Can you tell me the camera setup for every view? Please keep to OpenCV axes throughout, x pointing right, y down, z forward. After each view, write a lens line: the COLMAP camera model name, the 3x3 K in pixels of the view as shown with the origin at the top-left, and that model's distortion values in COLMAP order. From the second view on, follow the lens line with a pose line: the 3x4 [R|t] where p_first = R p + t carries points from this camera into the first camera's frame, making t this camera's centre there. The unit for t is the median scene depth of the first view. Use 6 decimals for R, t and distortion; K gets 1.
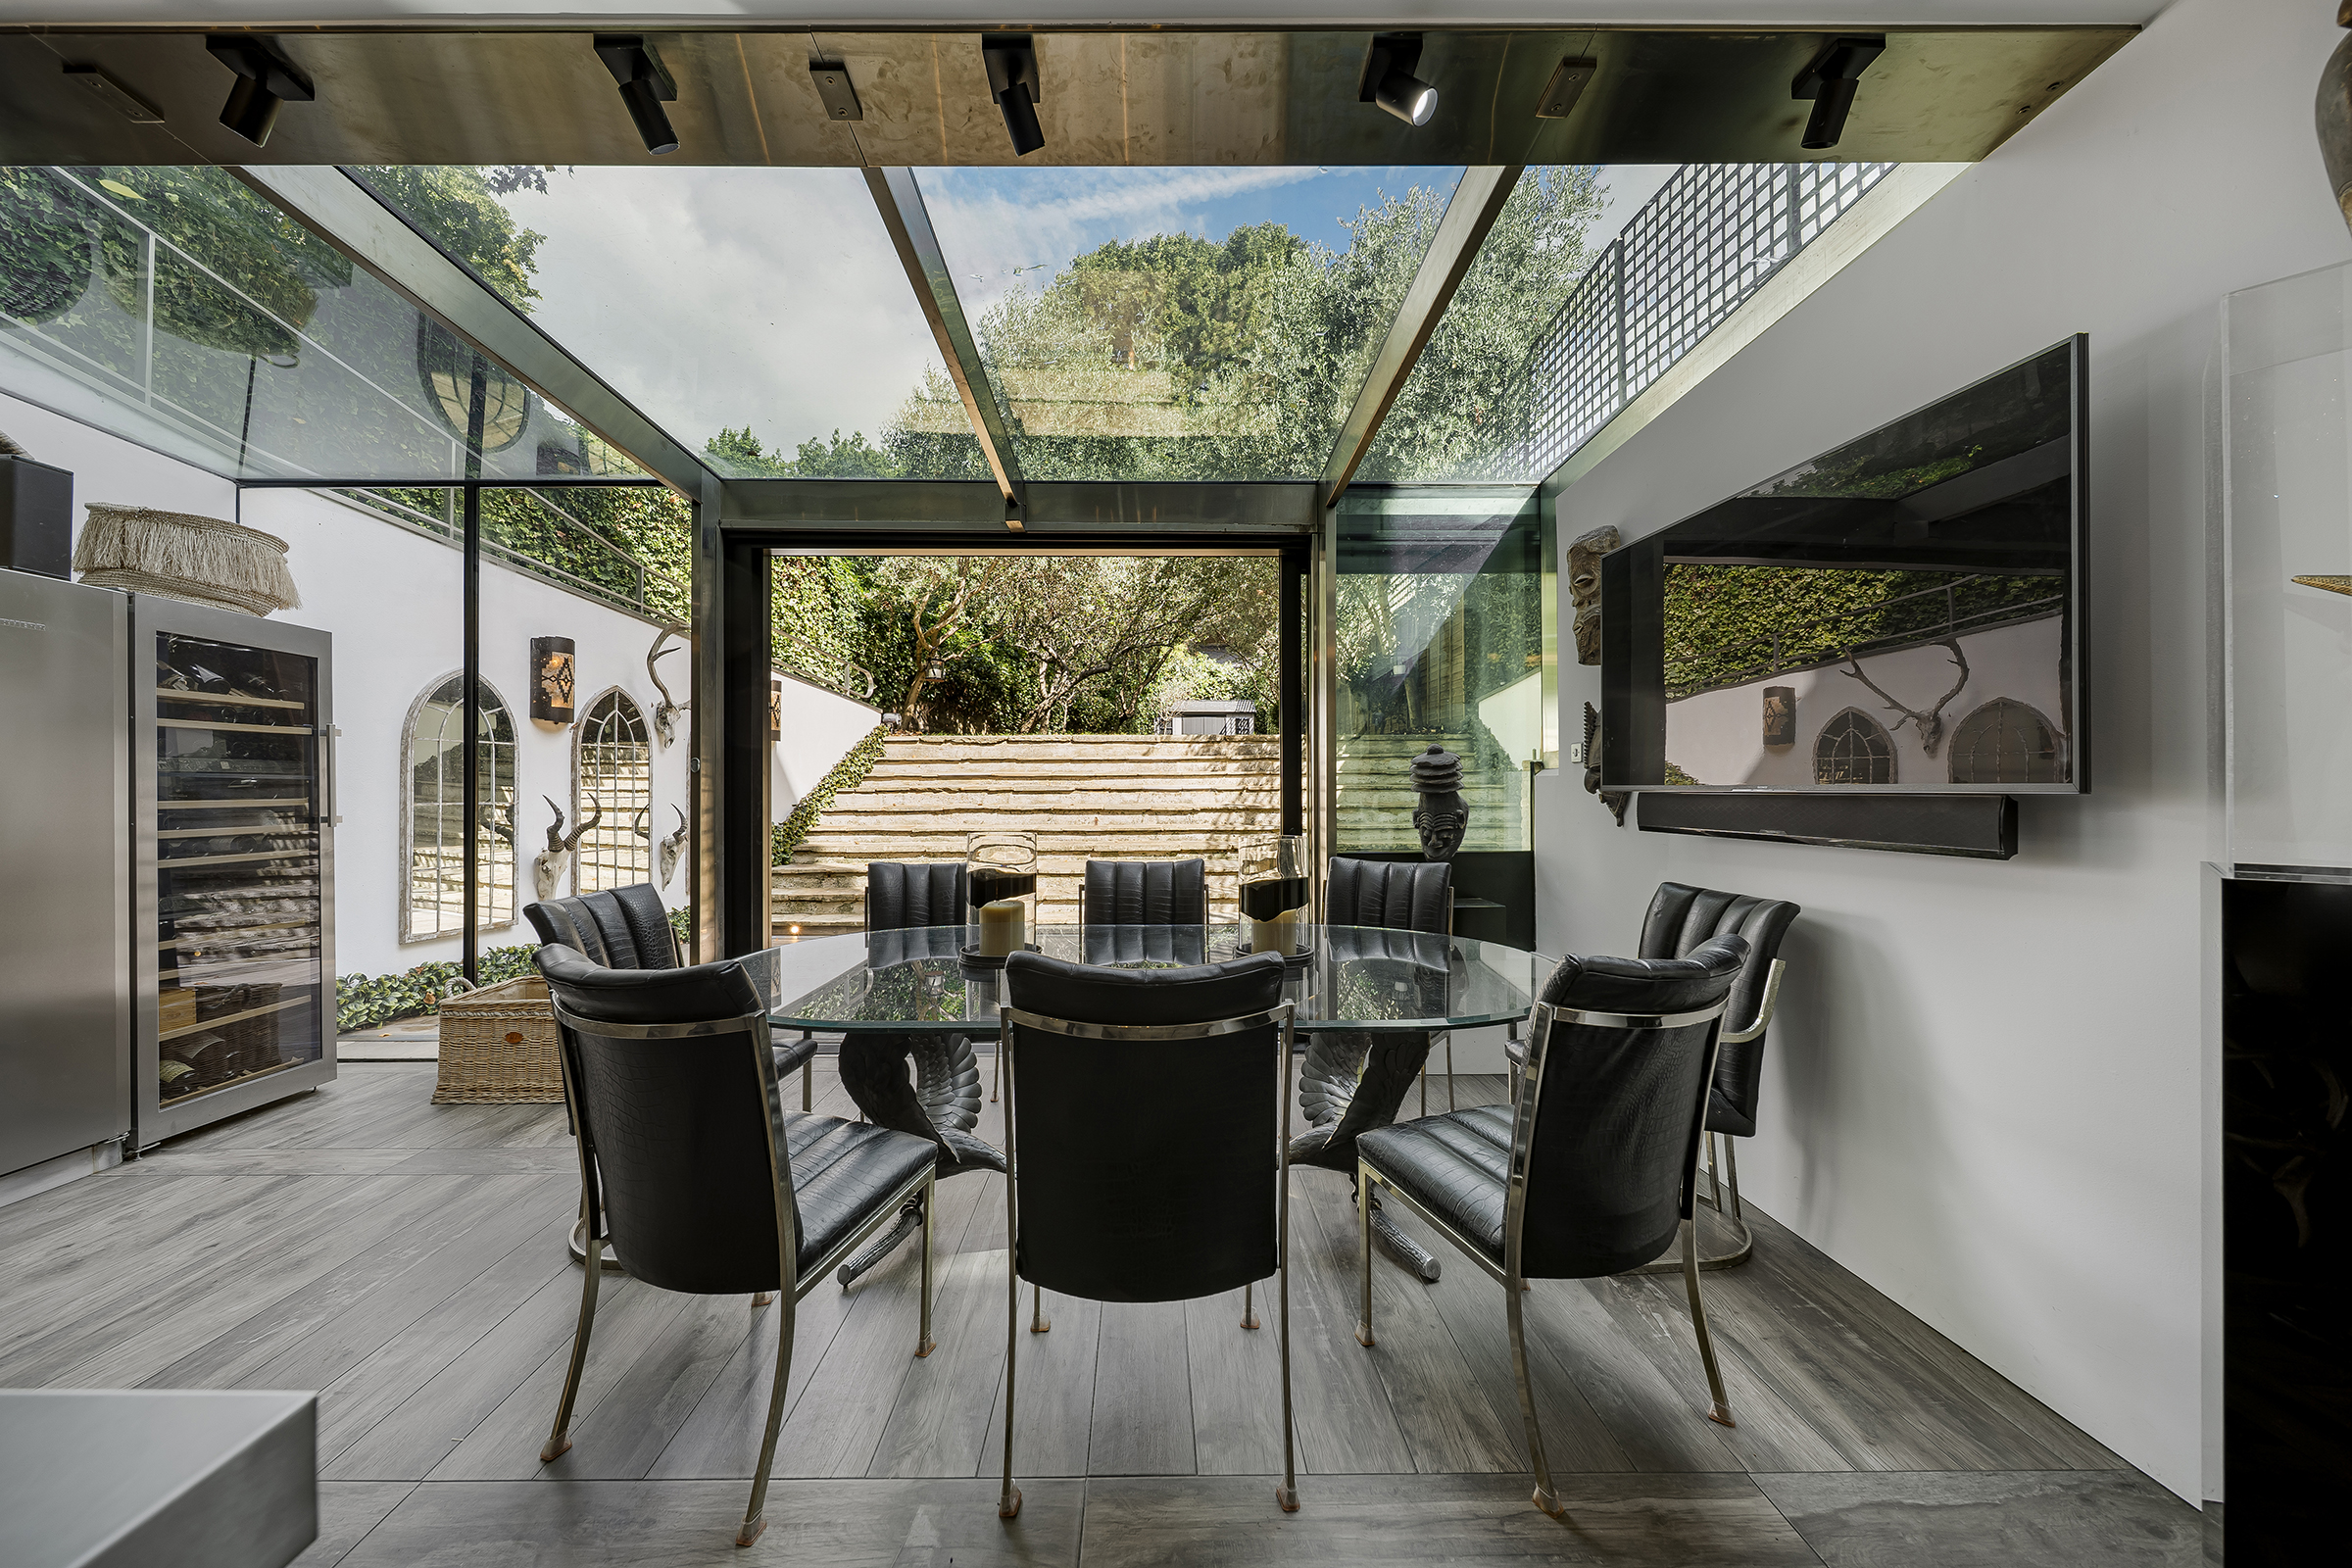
lens RADIAL K [[961.8, 0, 1177.3], [0, 961.8, 781.2], [0, 0, 1]] dist [-0.010259, -0.000174]
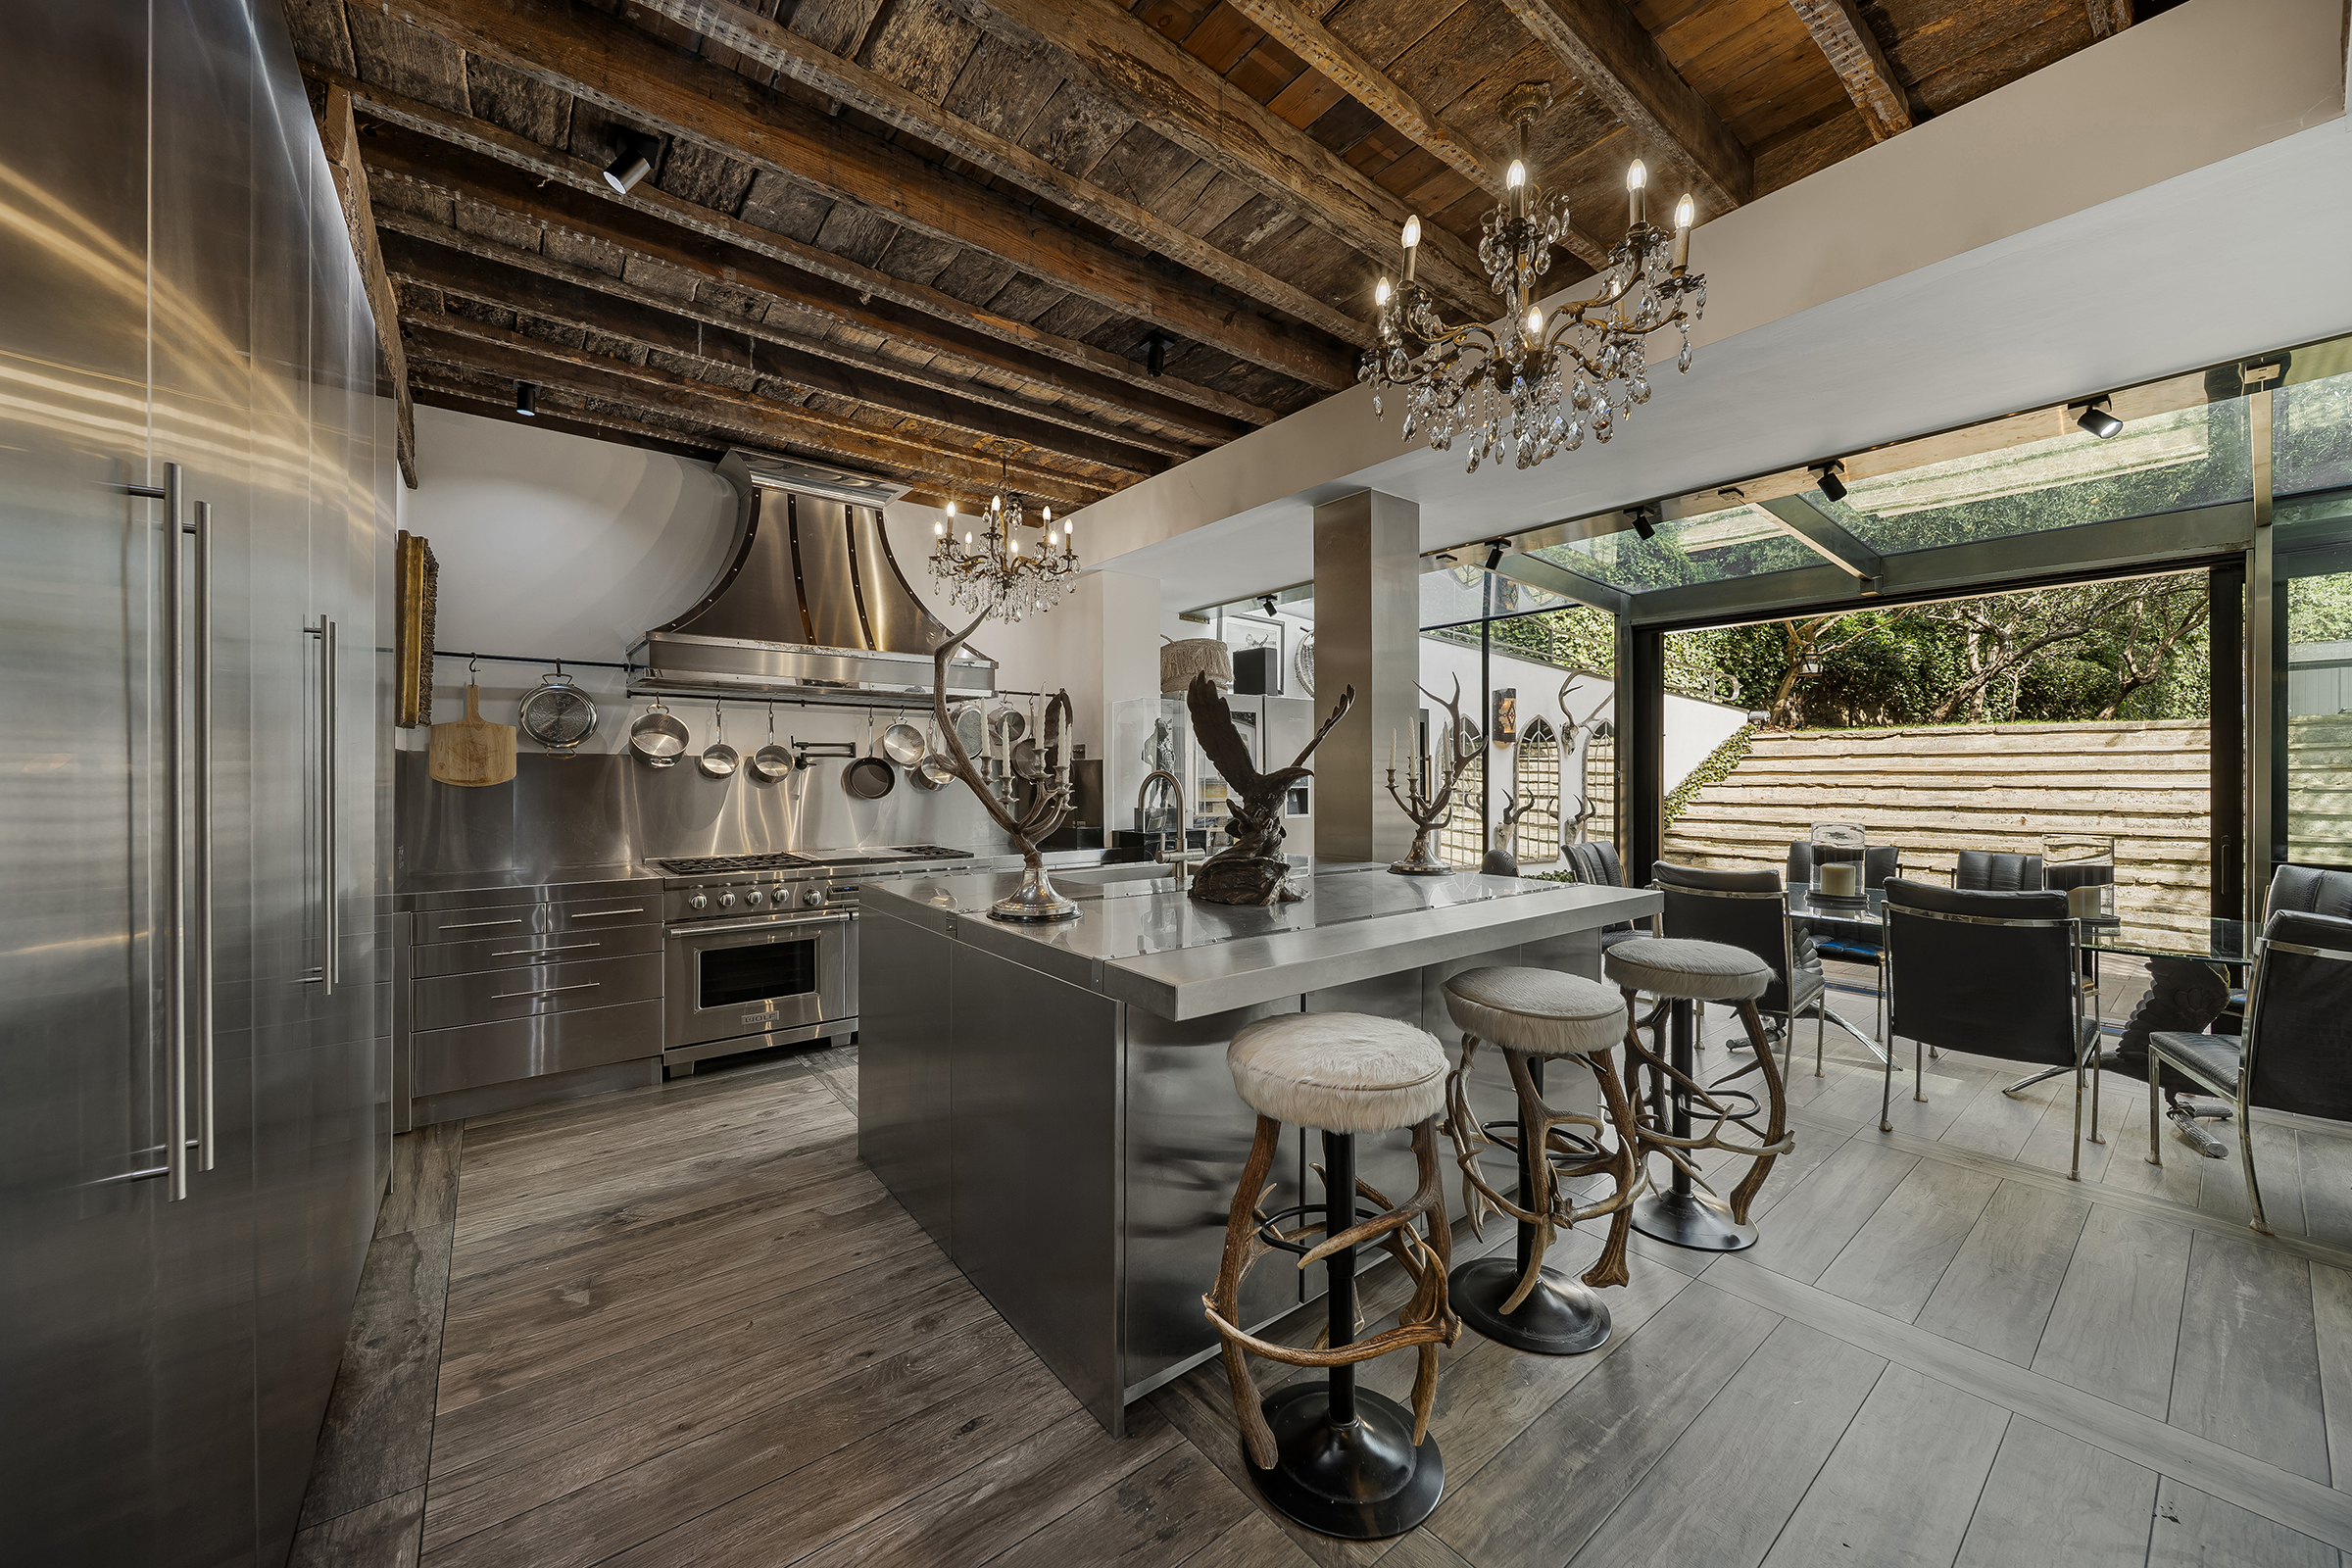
lens RADIAL K [[819.1, 0, 1168.2], [0, 819.1, 774.3], [0, 0, 1]] dist [0.002251, 0.000152]
pose [[0.610698, -0.000722, -0.791863, 0.038400], [0.002041, 0.999998, 0.000662, -0.005325], [0.791861, -0.002020, 0.610698, -0.127214]]
